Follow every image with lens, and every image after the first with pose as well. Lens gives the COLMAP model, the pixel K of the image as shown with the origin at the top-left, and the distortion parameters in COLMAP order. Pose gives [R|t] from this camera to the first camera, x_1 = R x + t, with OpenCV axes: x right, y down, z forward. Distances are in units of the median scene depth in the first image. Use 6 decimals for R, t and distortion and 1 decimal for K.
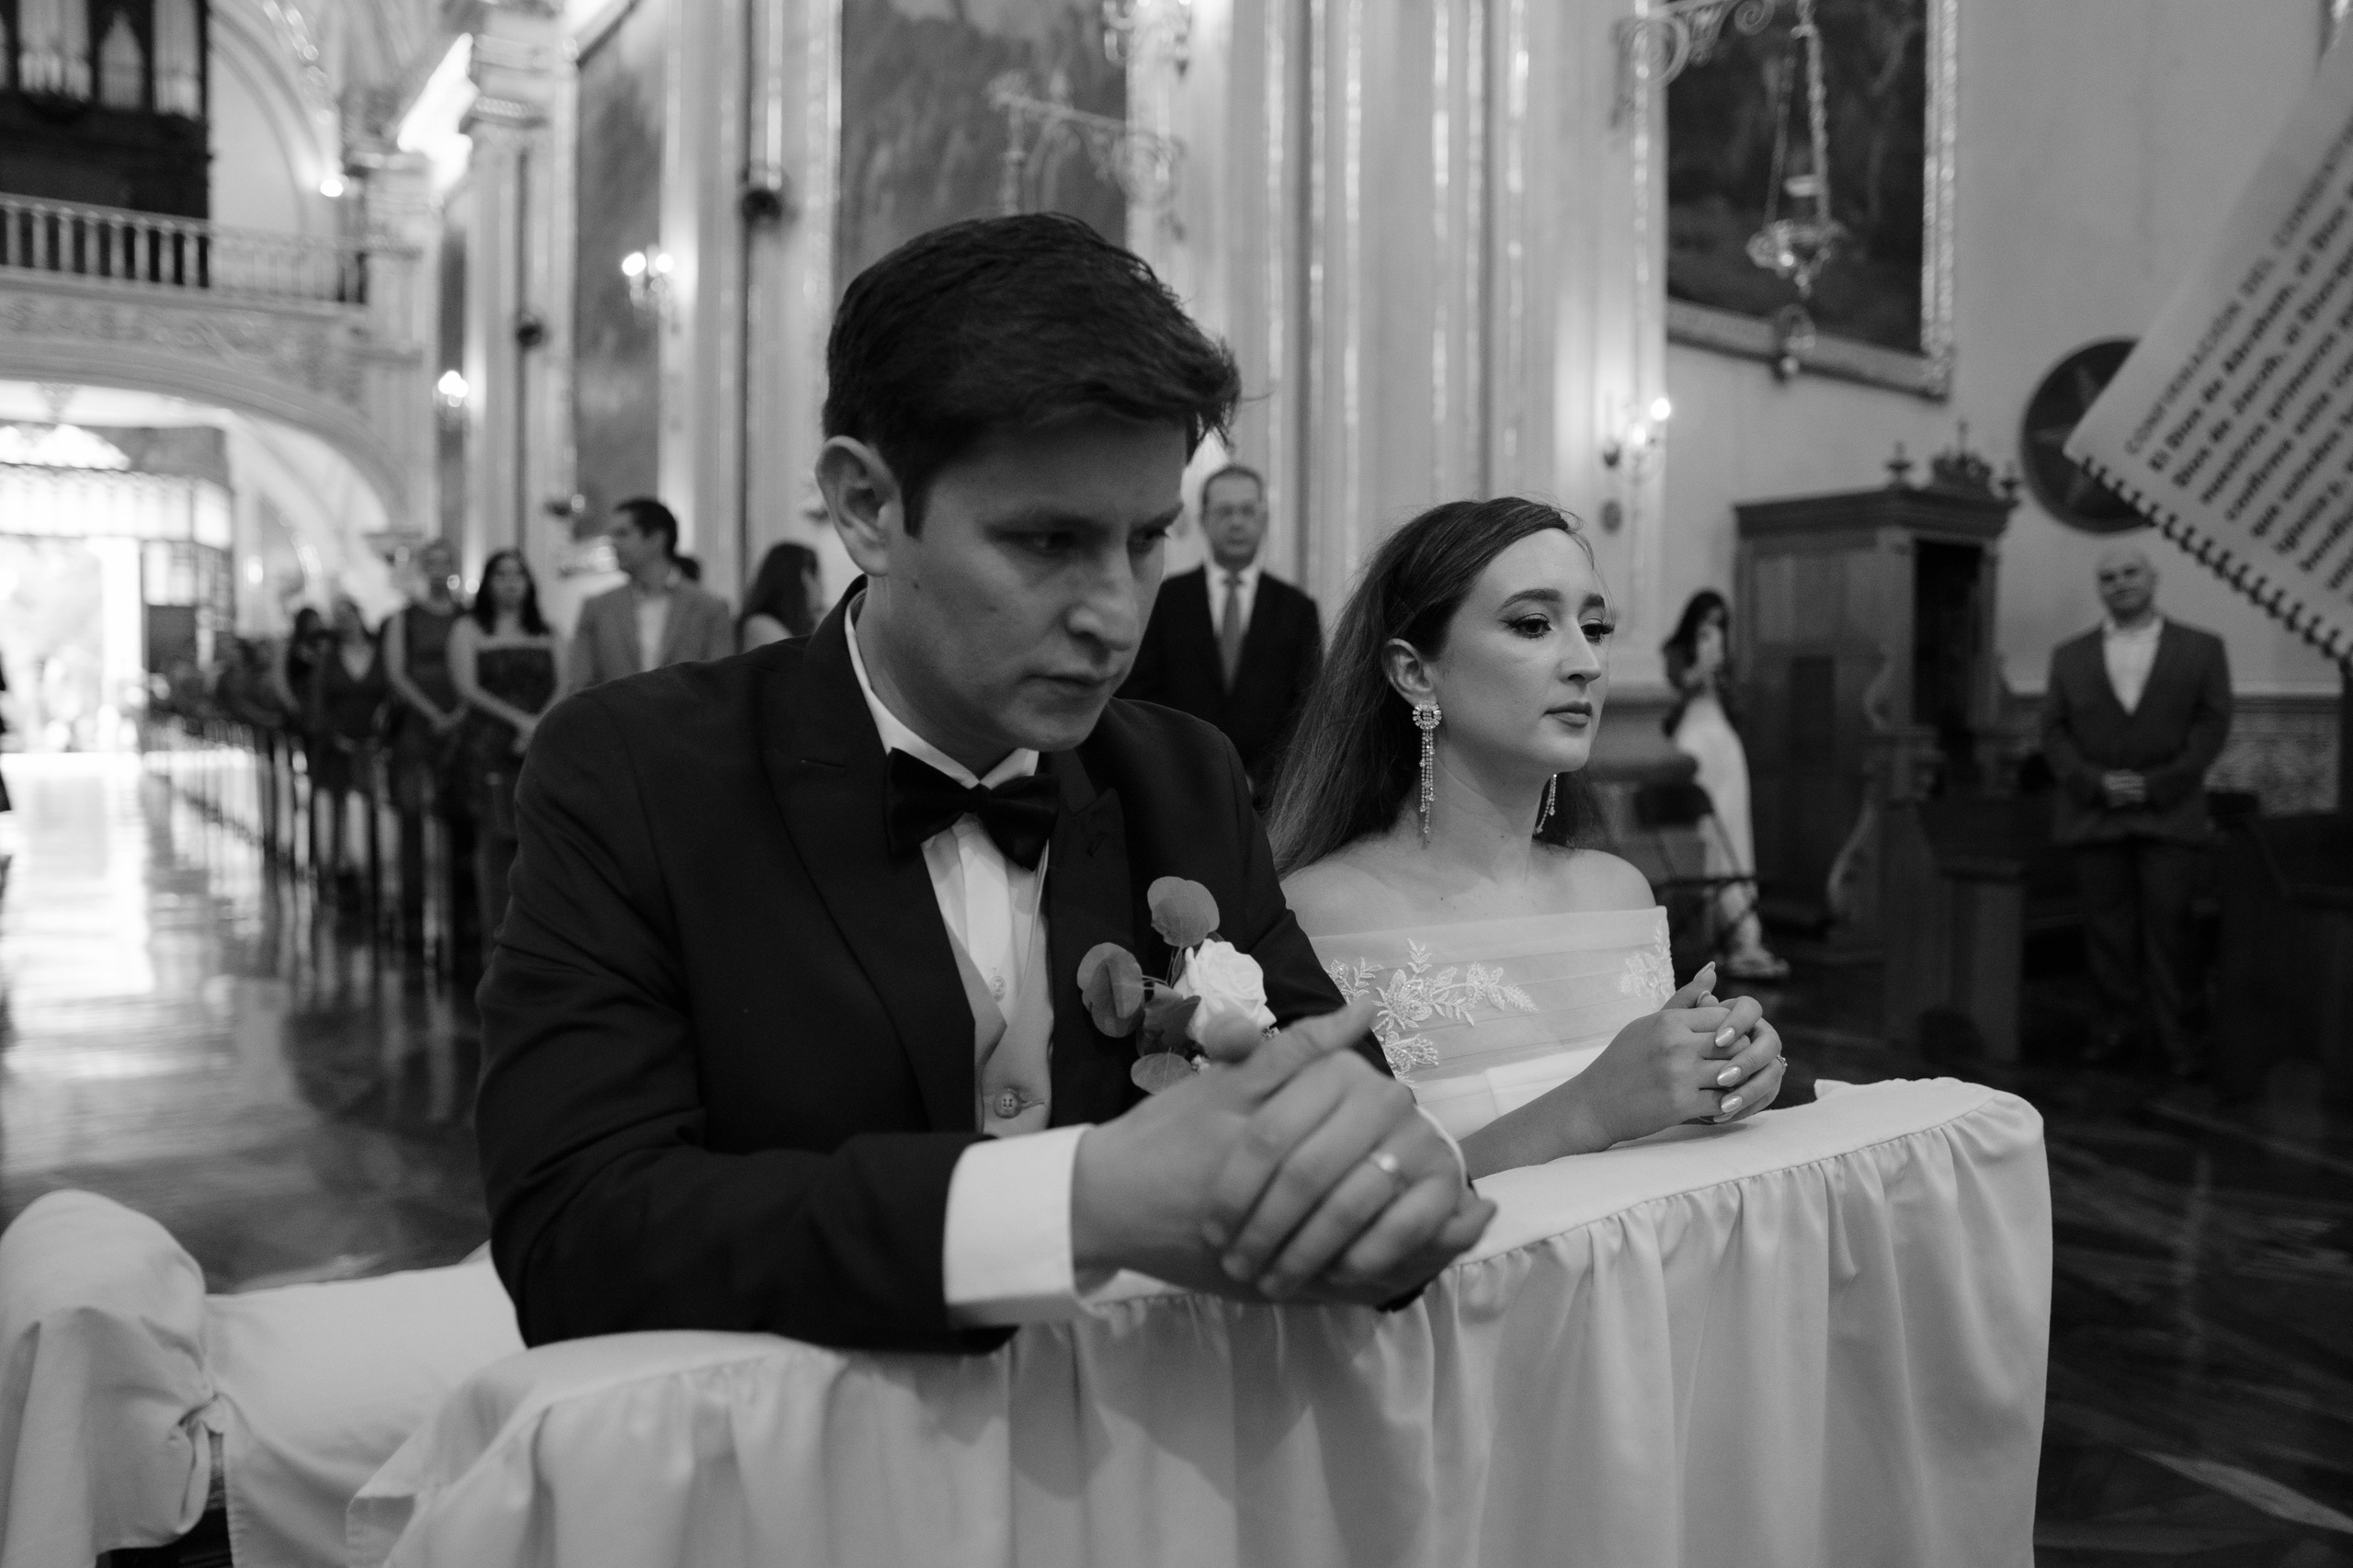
lens RADIAL K [[1766.8, 0, 1172.9], [0, 1766.8, 790.5], [0, 0, 1]] dist [-0.113843, 0.076168]
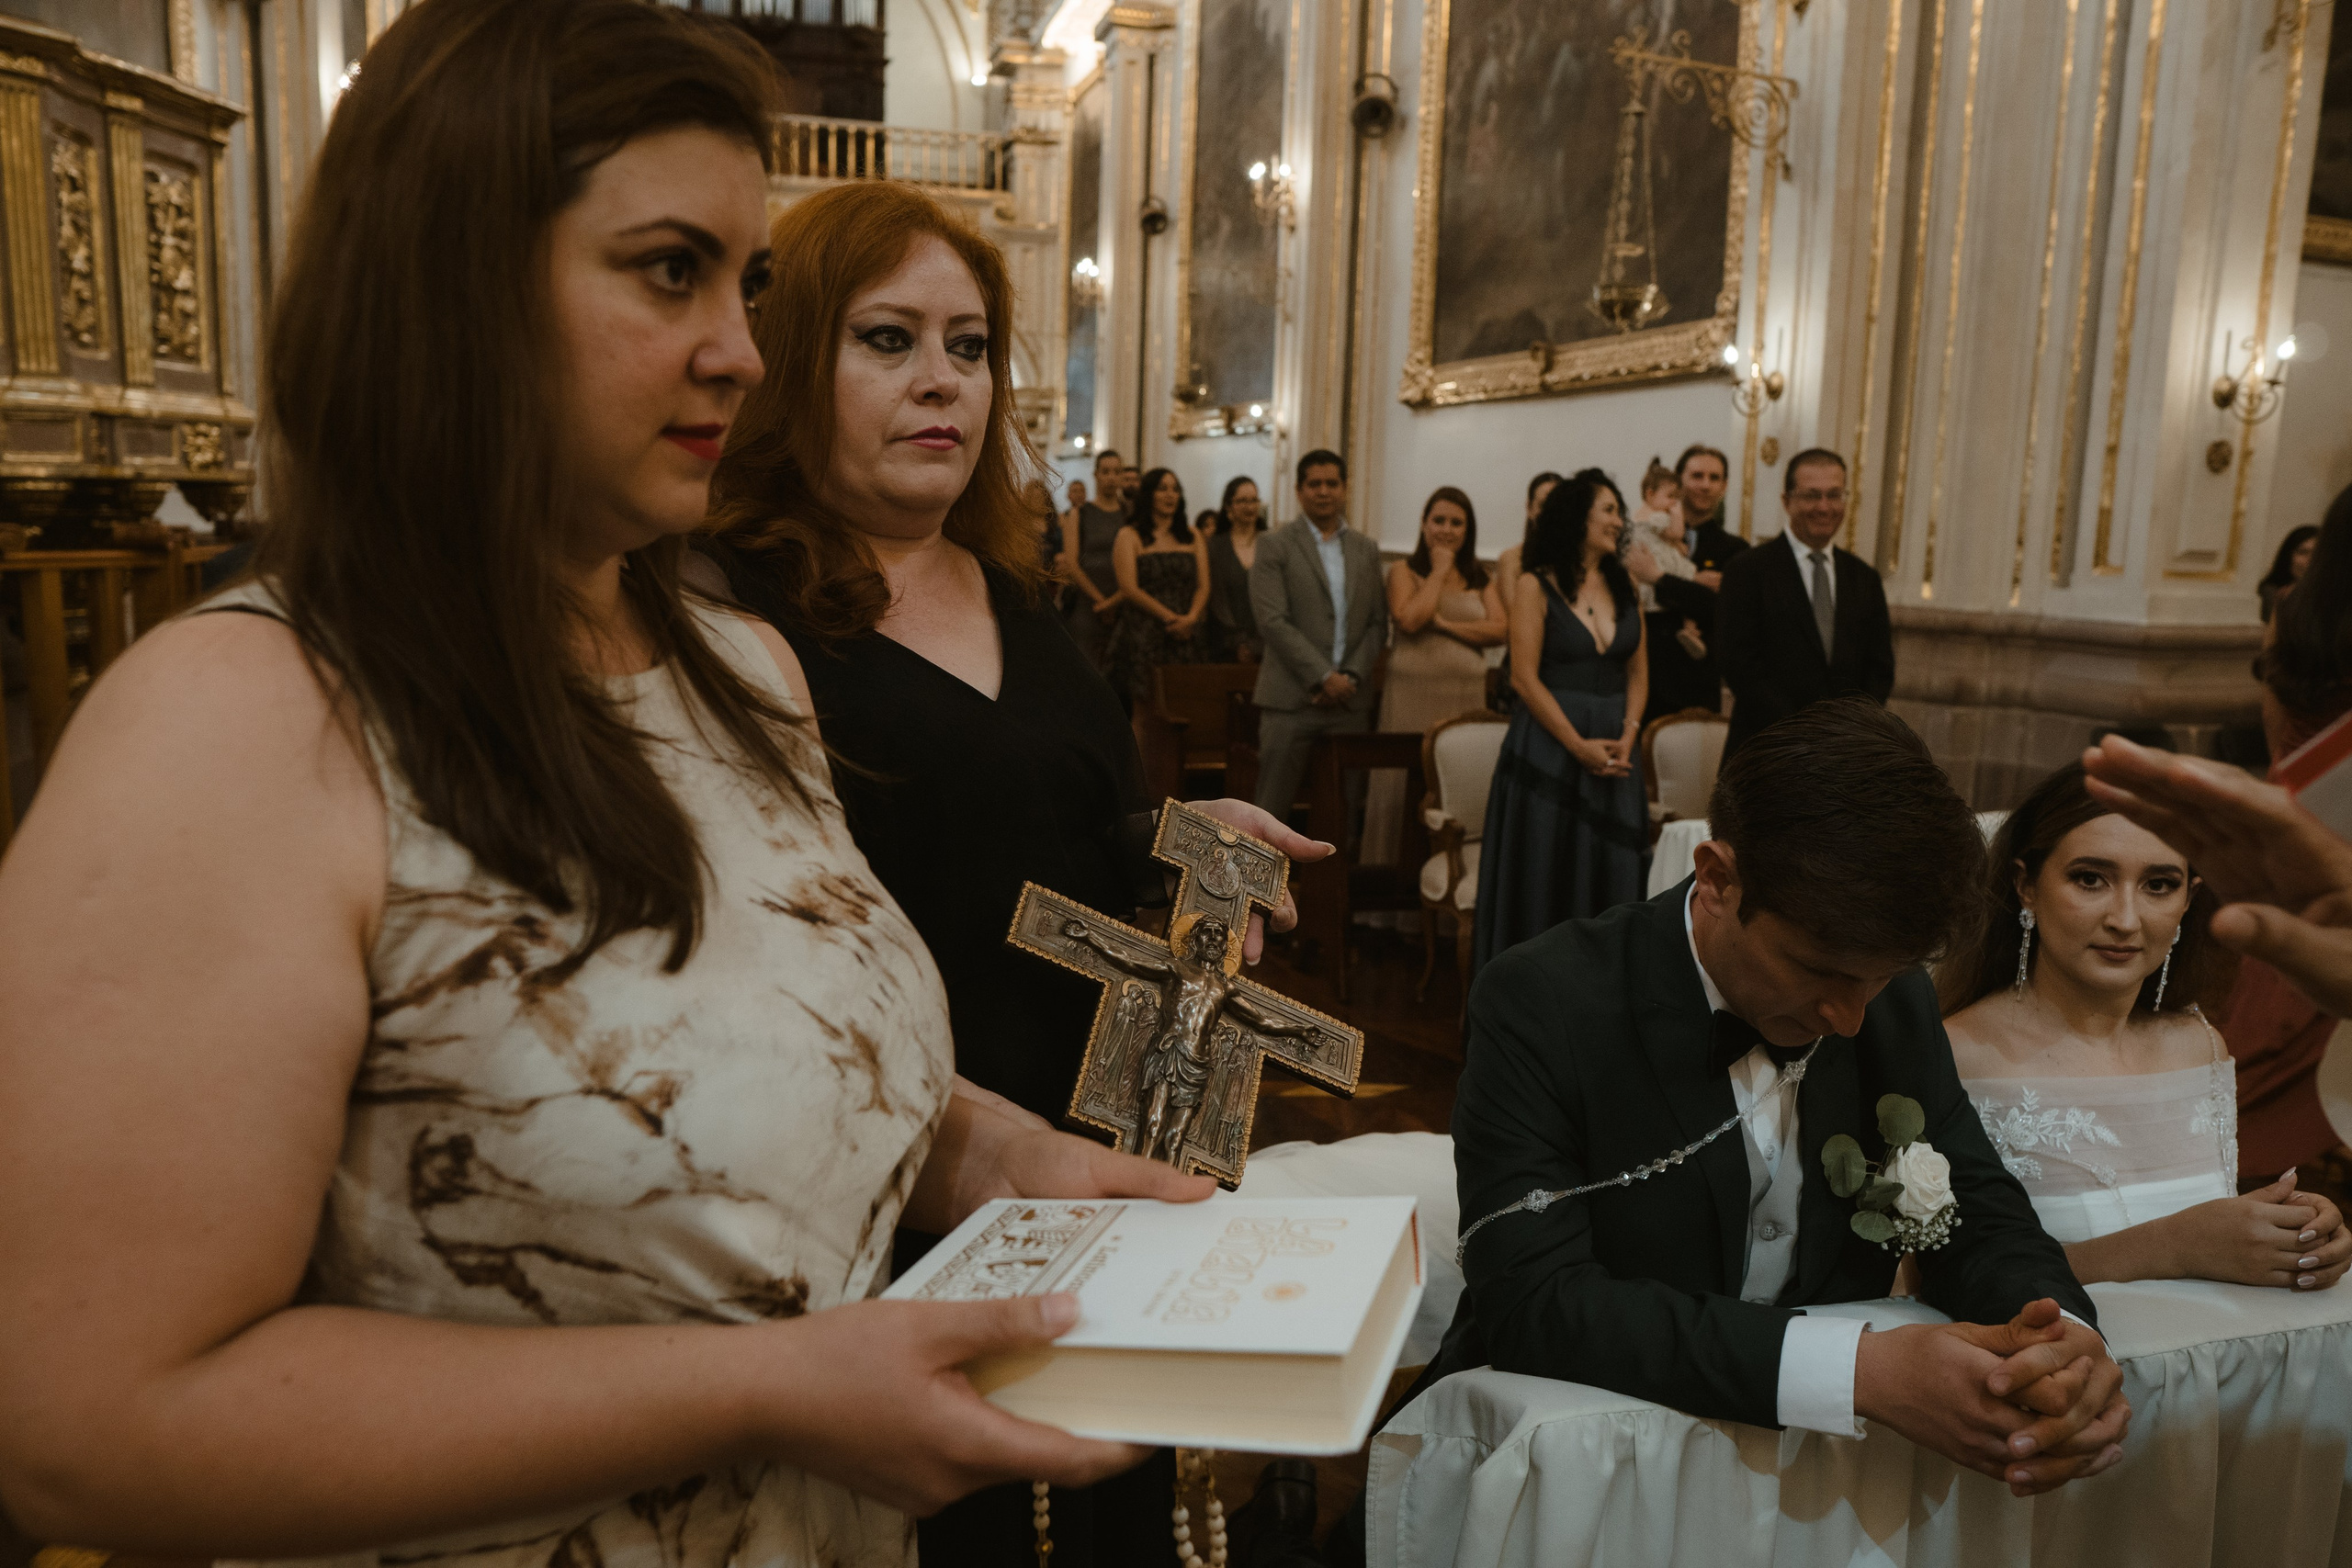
lens RADIAL K [[1645.2, 0, 1172.8], [0, 1645.2, 790.7], [0, 0, 1]] dist [-0.109824, 0.070181]
pose [[0.948704, 0.074341, -0.307303, -0.020076], [-0.040726, 0.992600, 0.114393, -0.038434], [0.313533, -0.096010, 0.944711, -0.052652]]
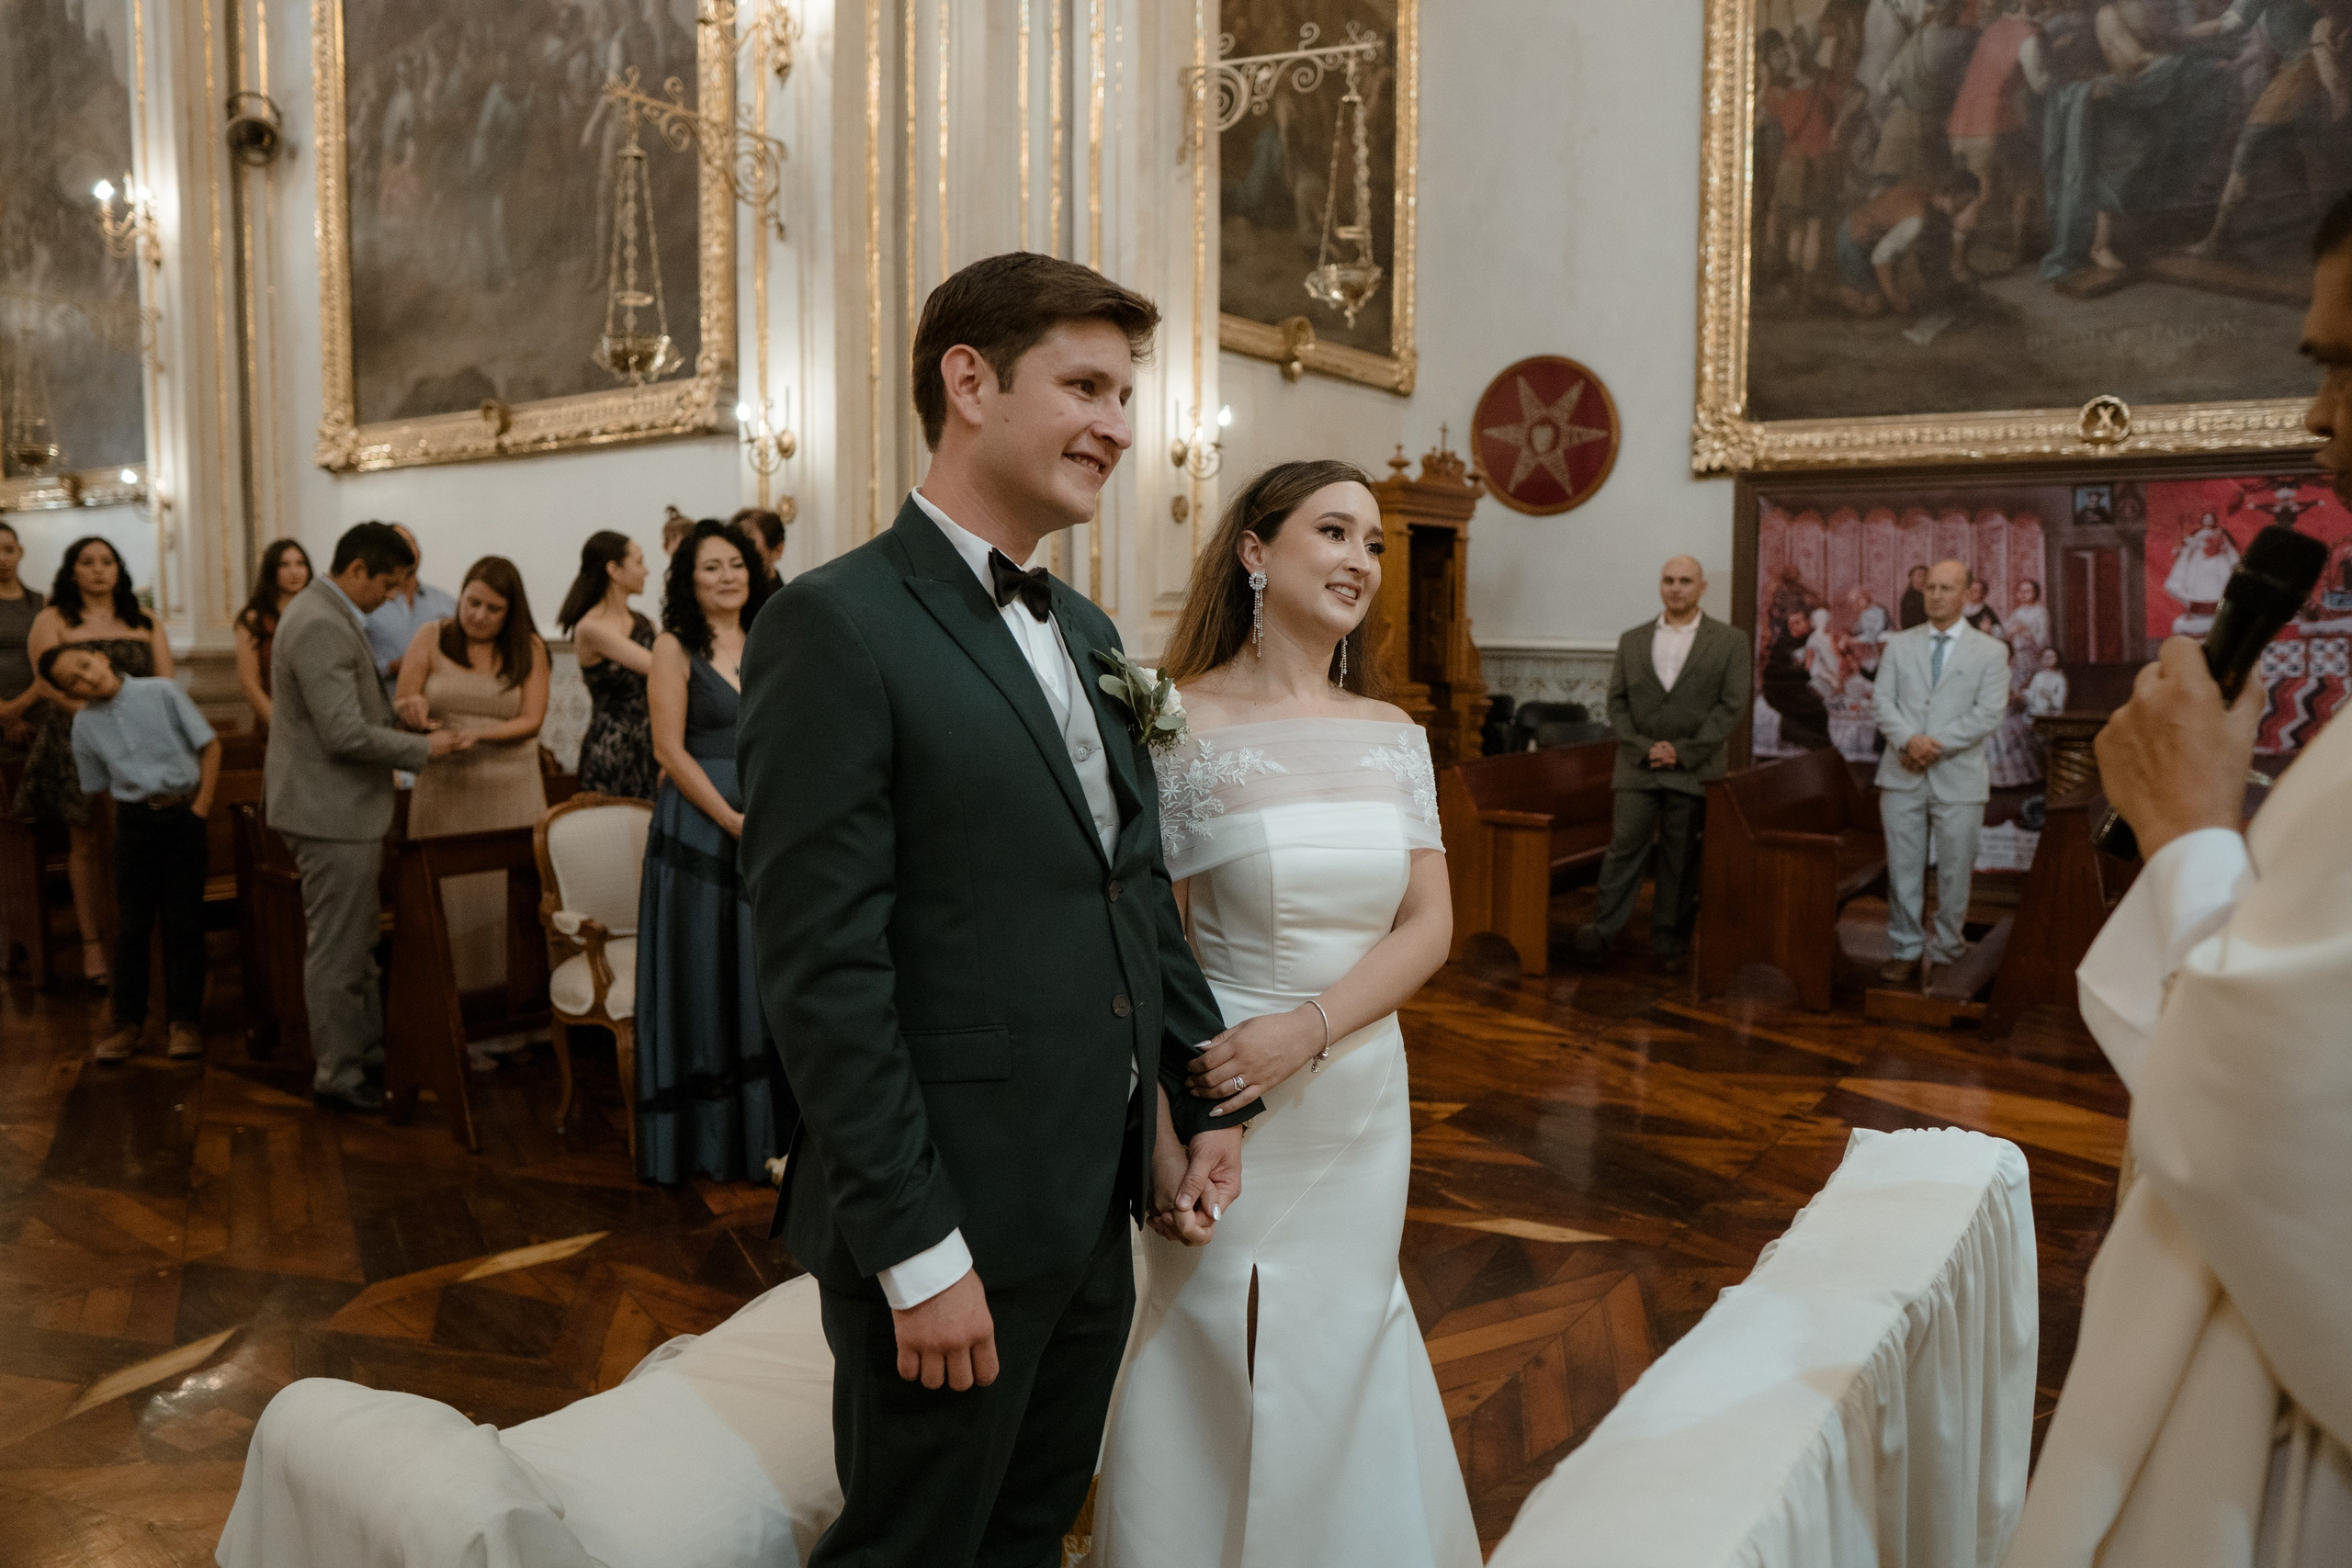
lens RADIAL K [[1645.2, 0, 1172.8], [0, 1645.2, 790.7], [0, 0, 1]] dist [-0.109824, 0.070181]
pose [[0.941690, -0.040309, 0.334057, -0.097356], [0.020500, 0.997827, 0.062614, -0.034056], [-0.335855, -0.052115, 0.940471, -0.009086]]
